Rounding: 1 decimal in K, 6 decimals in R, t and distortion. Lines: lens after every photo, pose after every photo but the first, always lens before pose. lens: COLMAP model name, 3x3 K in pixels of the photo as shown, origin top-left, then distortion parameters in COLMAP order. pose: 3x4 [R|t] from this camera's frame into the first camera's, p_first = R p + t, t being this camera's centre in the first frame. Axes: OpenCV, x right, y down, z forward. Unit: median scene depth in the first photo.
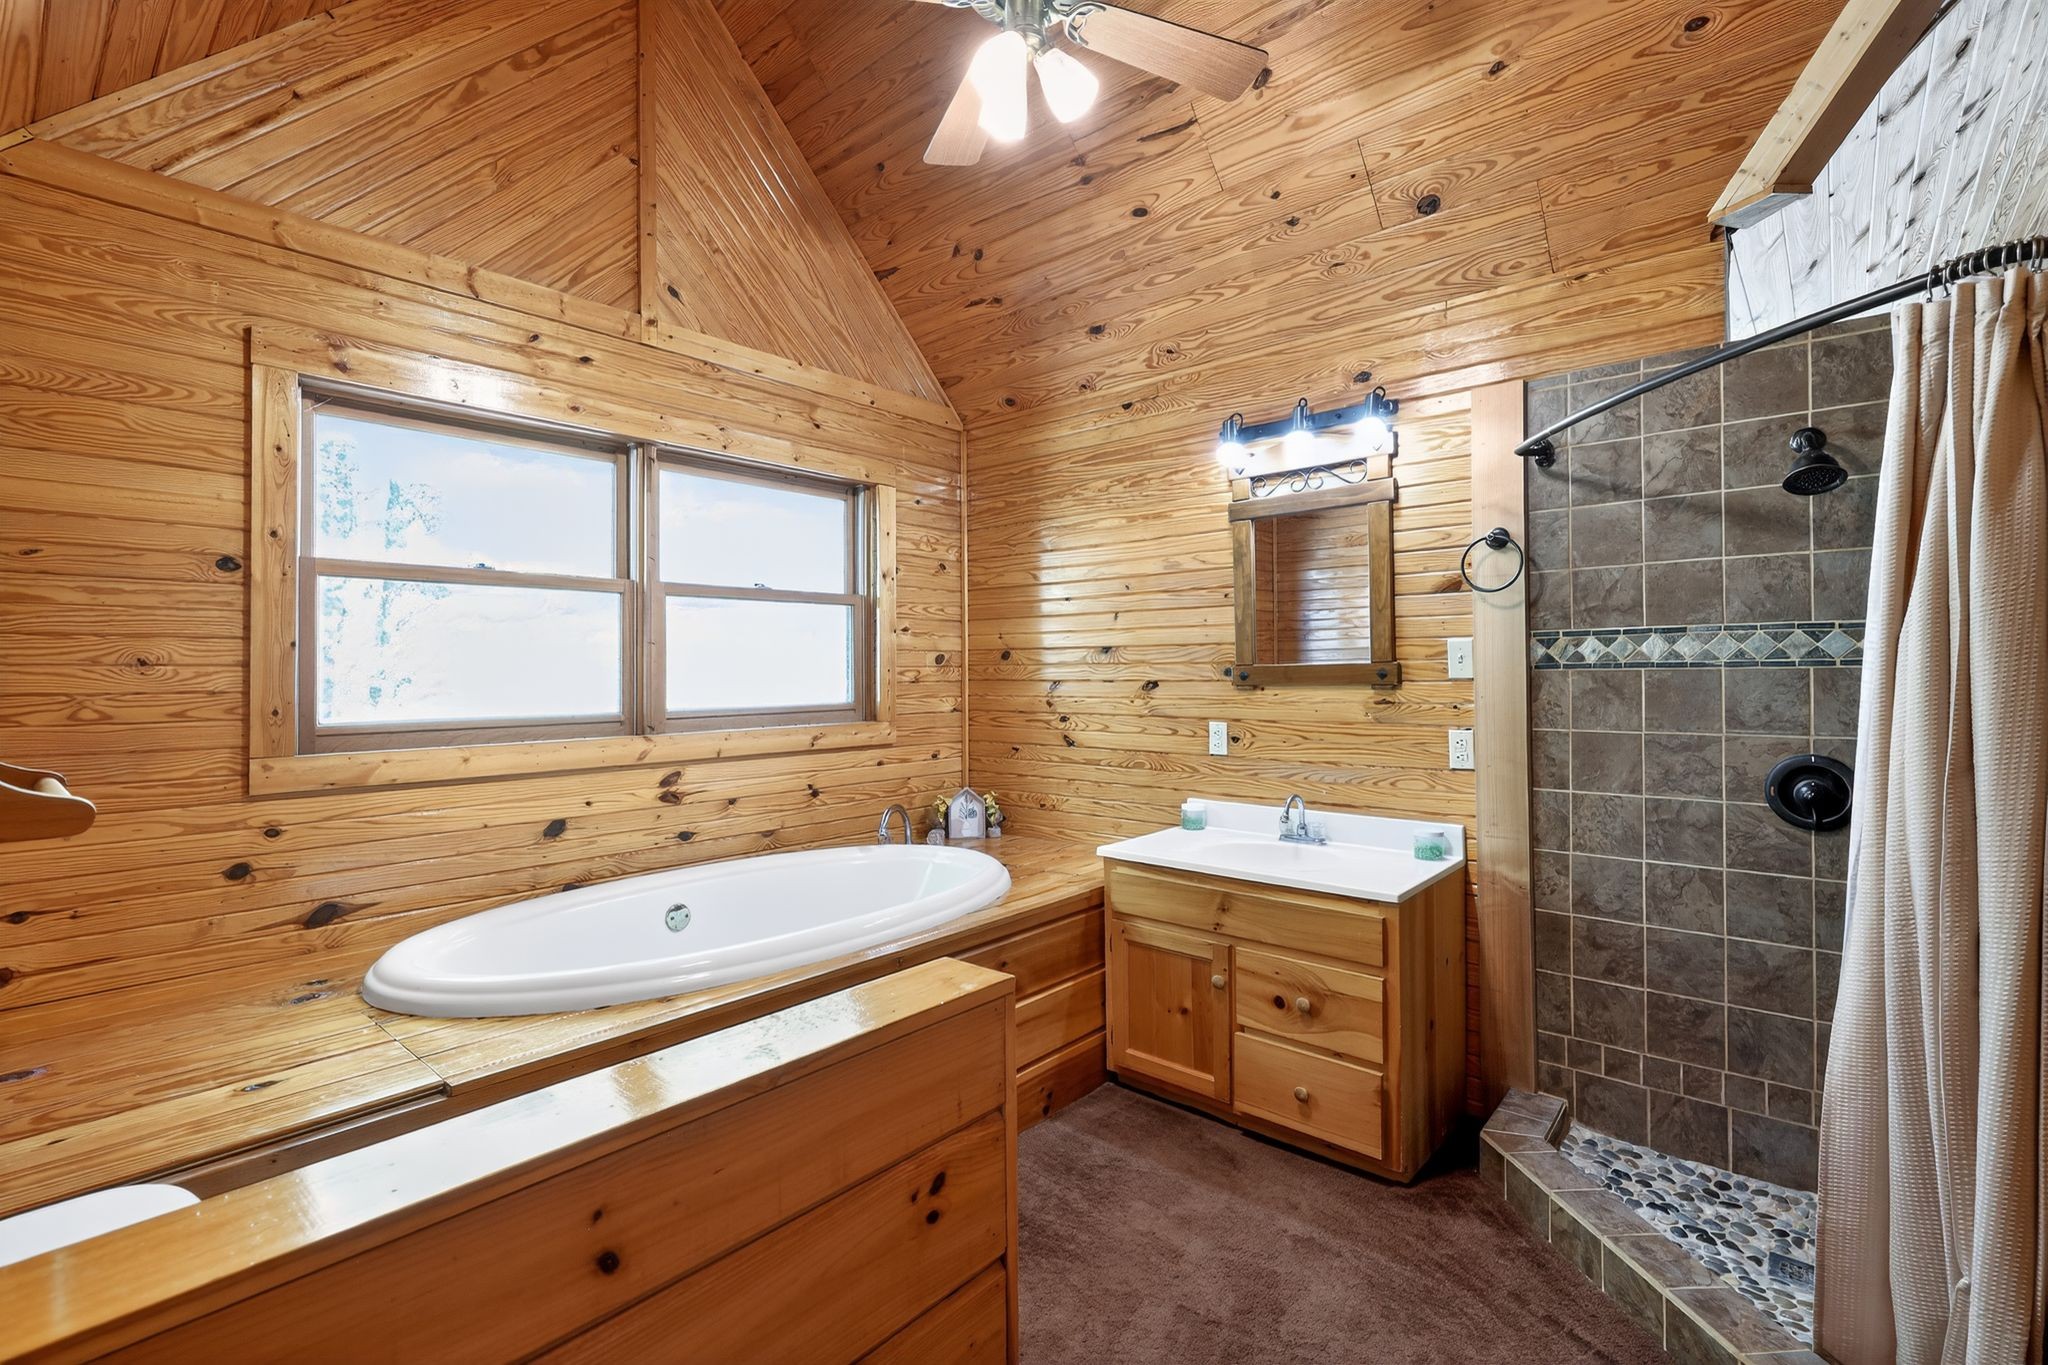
lens RADIAL K [[933.0, 0, 1022.8], [0, 933.0, 675.7], [0, 0, 1]] dist [-0.002683, 0.000315]
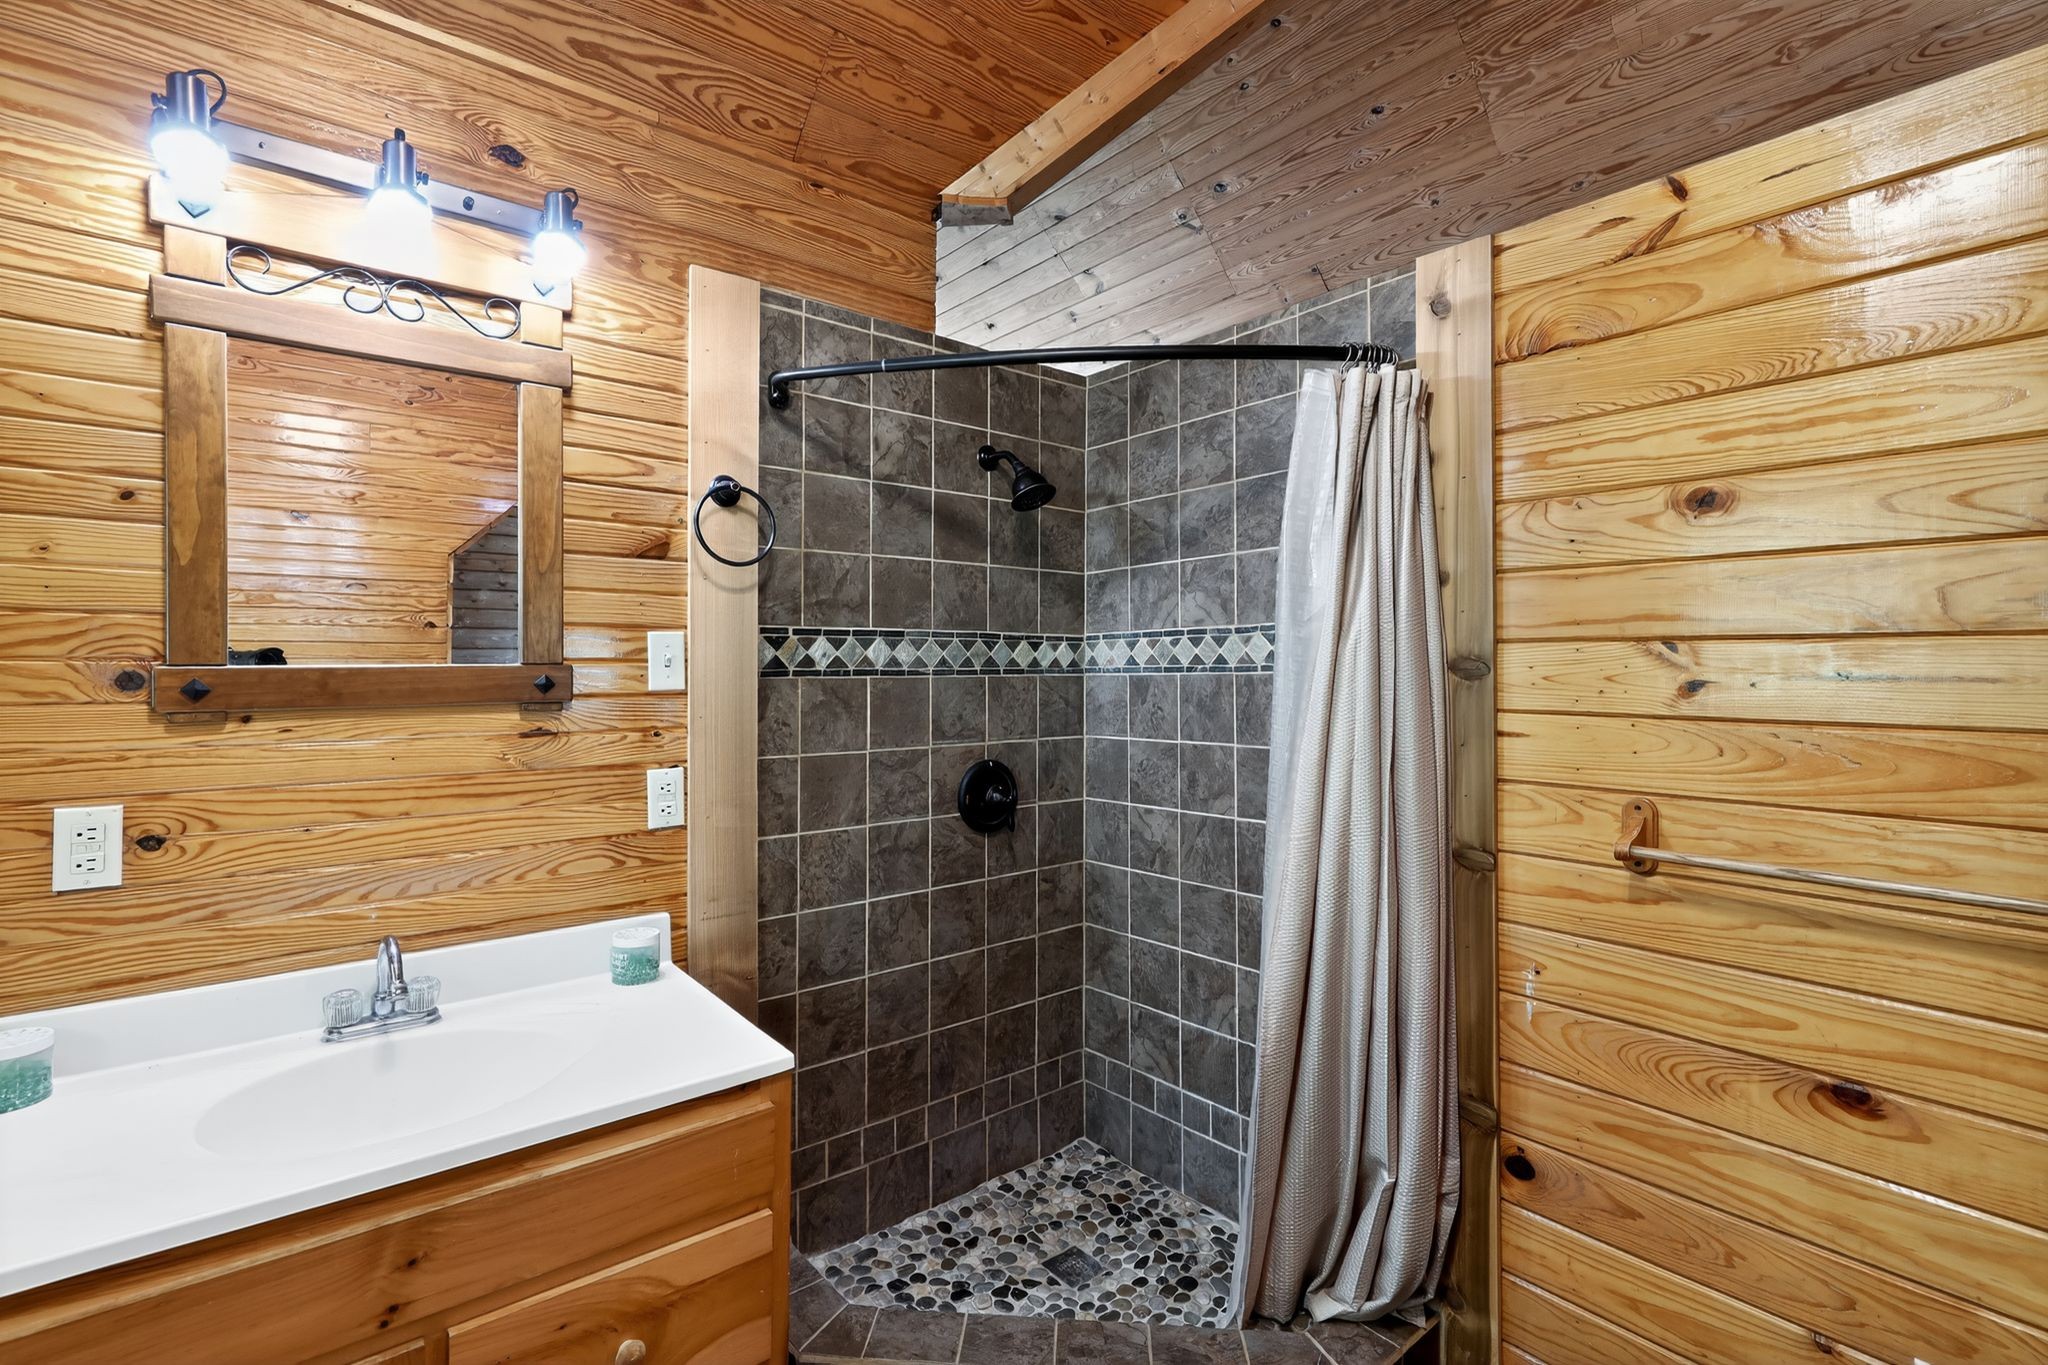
lens RADIAL K [[933.0, 0, 1020.2], [0, 933.0, 665.5], [0, 0, 1]] dist [-0.002683, 0.000315]
pose [[0.162500, 0.012055, 0.986635, -0.158643], [0.001315, 0.999922, -0.012434, -0.006942], [-0.986708, 0.003318, 0.162471, 0.714595]]
